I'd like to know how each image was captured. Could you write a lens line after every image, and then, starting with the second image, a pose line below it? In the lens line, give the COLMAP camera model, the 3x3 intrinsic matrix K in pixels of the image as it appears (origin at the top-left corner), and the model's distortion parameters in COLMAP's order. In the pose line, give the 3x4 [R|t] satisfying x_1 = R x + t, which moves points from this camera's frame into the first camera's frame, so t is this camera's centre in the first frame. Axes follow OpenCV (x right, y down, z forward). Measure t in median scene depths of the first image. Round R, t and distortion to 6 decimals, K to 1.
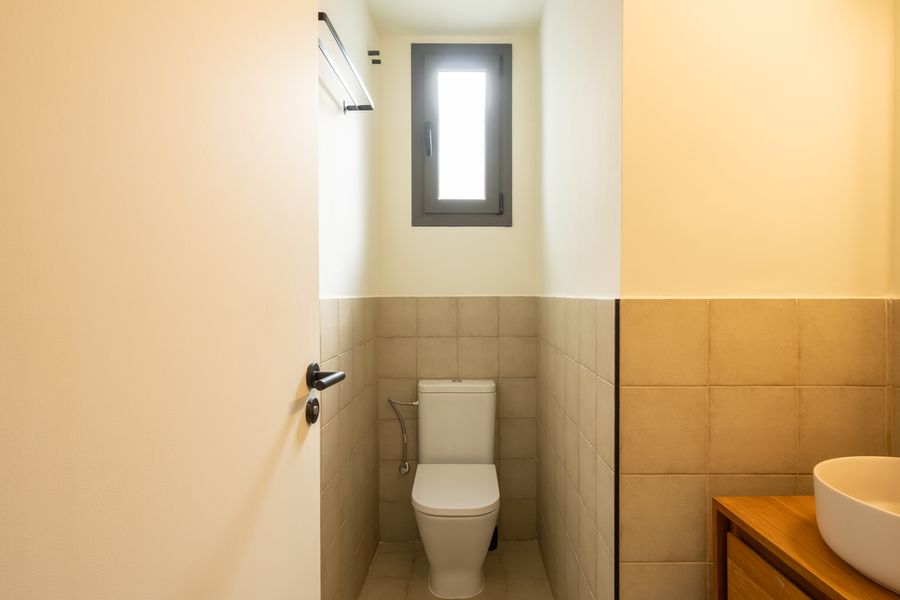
lens RADIAL K [[489.1, 0, 450.7], [0, 489.1, 306.5], [0, 0, 1]] dist [0.002971, -0.001023]
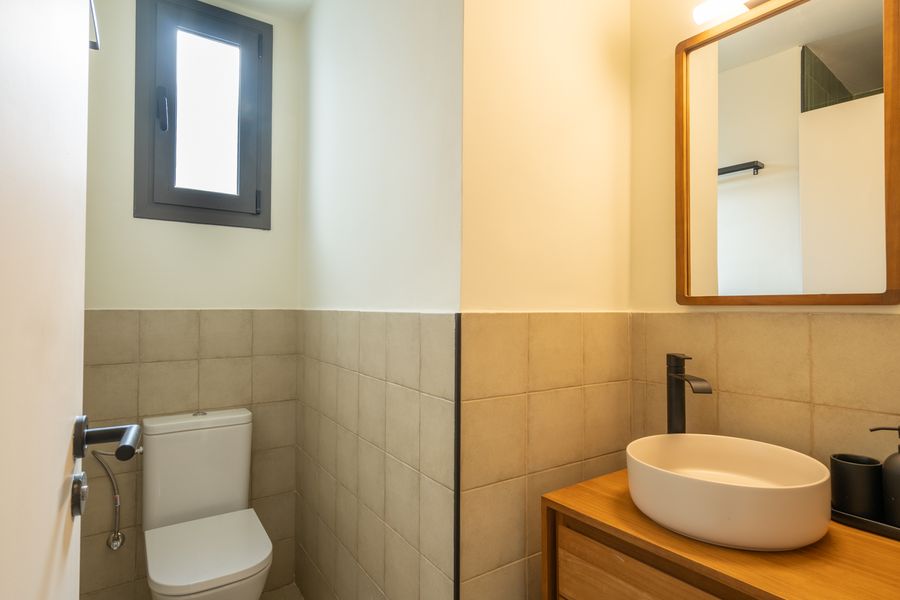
lens RADIAL K [[489.1, 0, 443.4], [0, 489.1, 305.9], [0, 0, 1]] dist [0.002971, -0.001023]
pose [[0.818786, 0.006387, 0.574063, -0.243984], [0.009328, 0.999658, -0.024426, -0.005884], [-0.574023, 0.025354, 0.818447, 0.205683]]
